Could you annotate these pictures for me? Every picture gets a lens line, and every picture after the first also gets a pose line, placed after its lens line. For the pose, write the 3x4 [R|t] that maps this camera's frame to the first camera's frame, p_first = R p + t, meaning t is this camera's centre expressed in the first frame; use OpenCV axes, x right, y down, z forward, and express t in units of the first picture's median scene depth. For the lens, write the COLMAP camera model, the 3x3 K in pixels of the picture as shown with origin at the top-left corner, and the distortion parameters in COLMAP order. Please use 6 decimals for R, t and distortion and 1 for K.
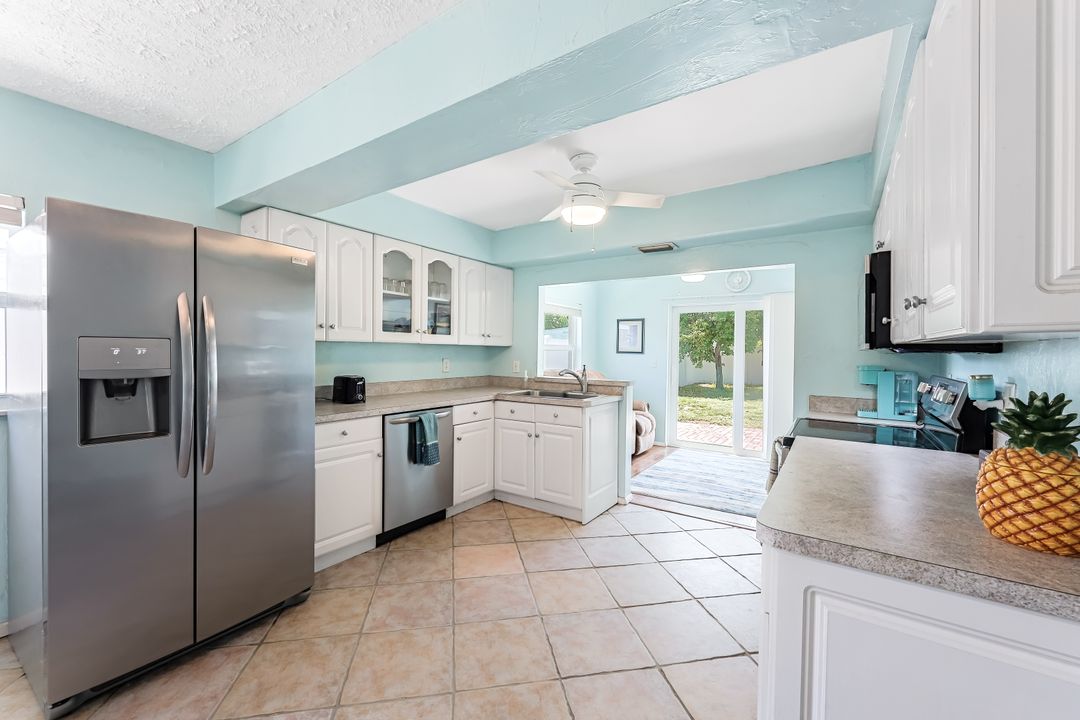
lens RADIAL K [[437.1, 0, 532.0], [0, 437.1, 353.5], [0, 0, 1]] dist [0.000257, -0.000070]
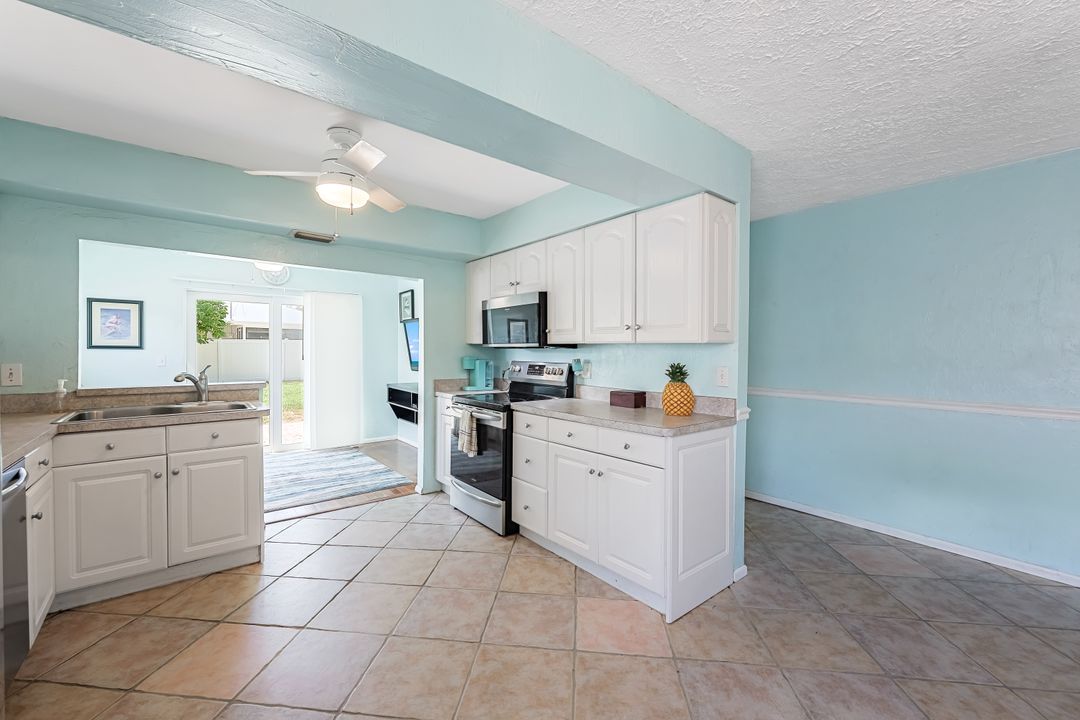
lens RADIAL K [[437.1, 0, 532.0], [0, 437.1, 353.5], [0, 0, 1]] dist [0.000257, -0.000070]
pose [[0.287047, -0.017228, 0.957762, -0.488766], [0.001840, 0.999846, 0.017434, -0.006846], [-0.957915, -0.003242, 0.287034, 0.285115]]
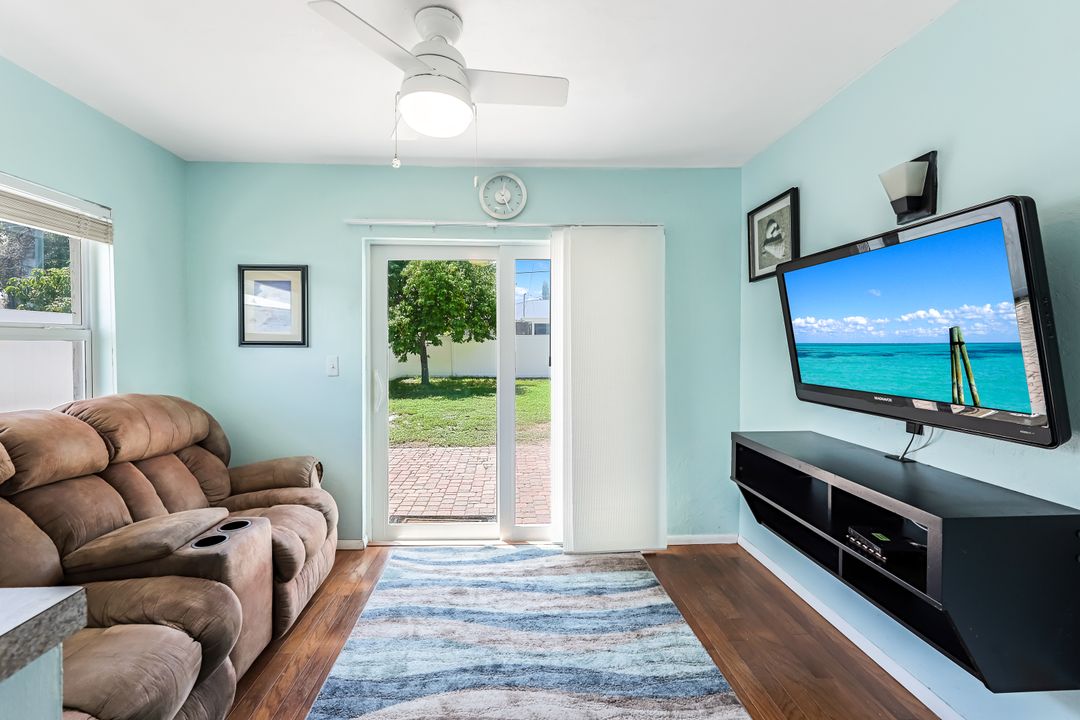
lens RADIAL K [[437.1, 0, 532.0], [0, 437.1, 353.5], [0, 0, 1]] dist [0.000257, -0.000070]
pose [[0.784692, -0.024913, 0.619385, 0.295110], [0.012256, 0.999620, 0.024679, -0.001126], [-0.619765, -0.011774, 0.784699, 0.950477]]
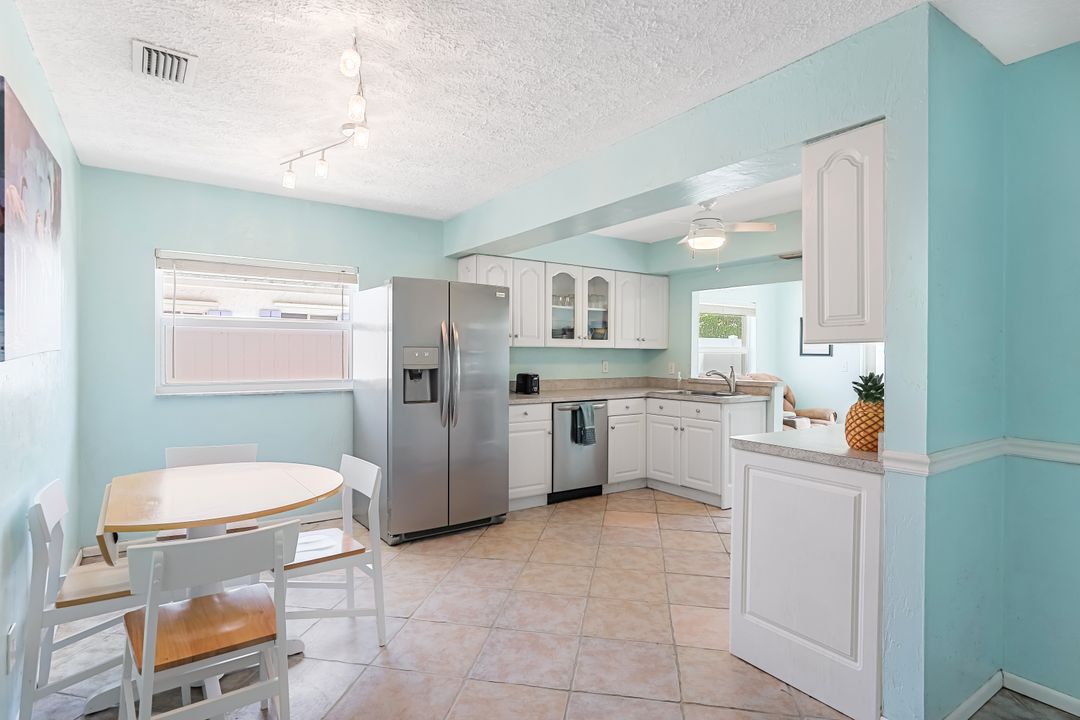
lens RADIAL K [[555.5, 0, 540.0], [0, 555.5, 360.0], [0, 0, 1]] dist [0.025598, -0.000062]
pose [[0.939695, 0.001277, -0.342010, 0.162162], [0.000616, 0.999985, 0.005426, 0.002746], [0.342012, -0.005310, 0.939681, -0.482584]]
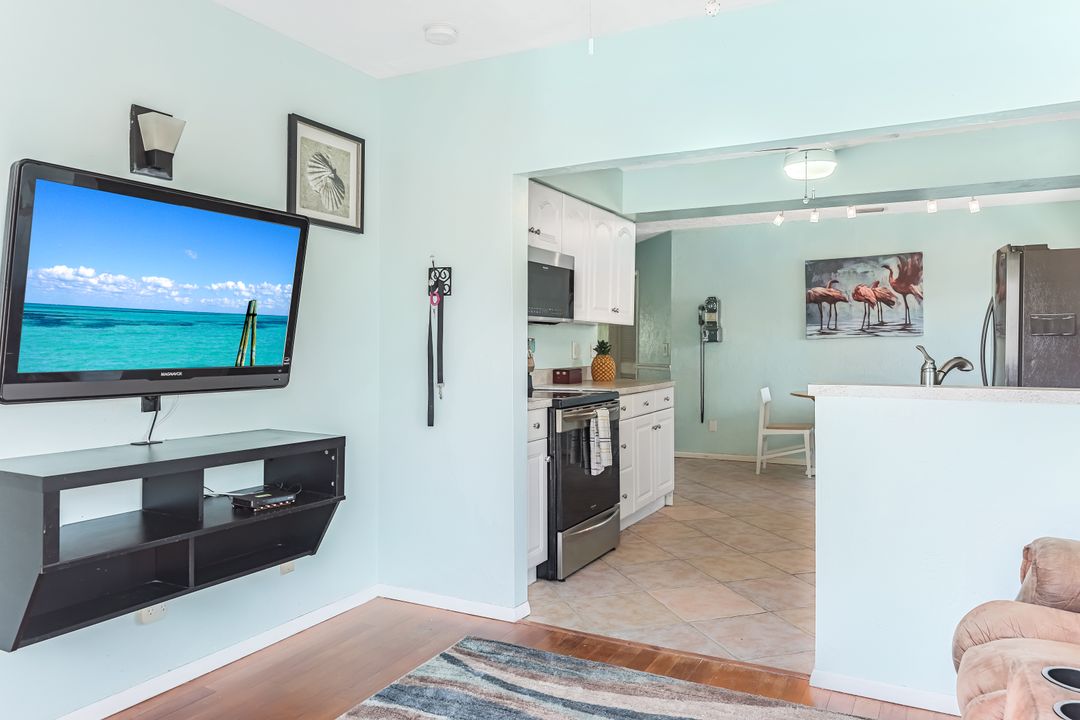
lens RADIAL K [[774.4, 0, 540.0], [0, 774.4, 360.0], [0, 0, 1]] dist [-0.000303, 0.000783]
pose [[-0.991615, -0.010014, -0.128835, 0.653307], [-0.012869, 0.999689, 0.021347, 0.032325], [0.128581, 0.022826, -0.991436, 1.907150]]
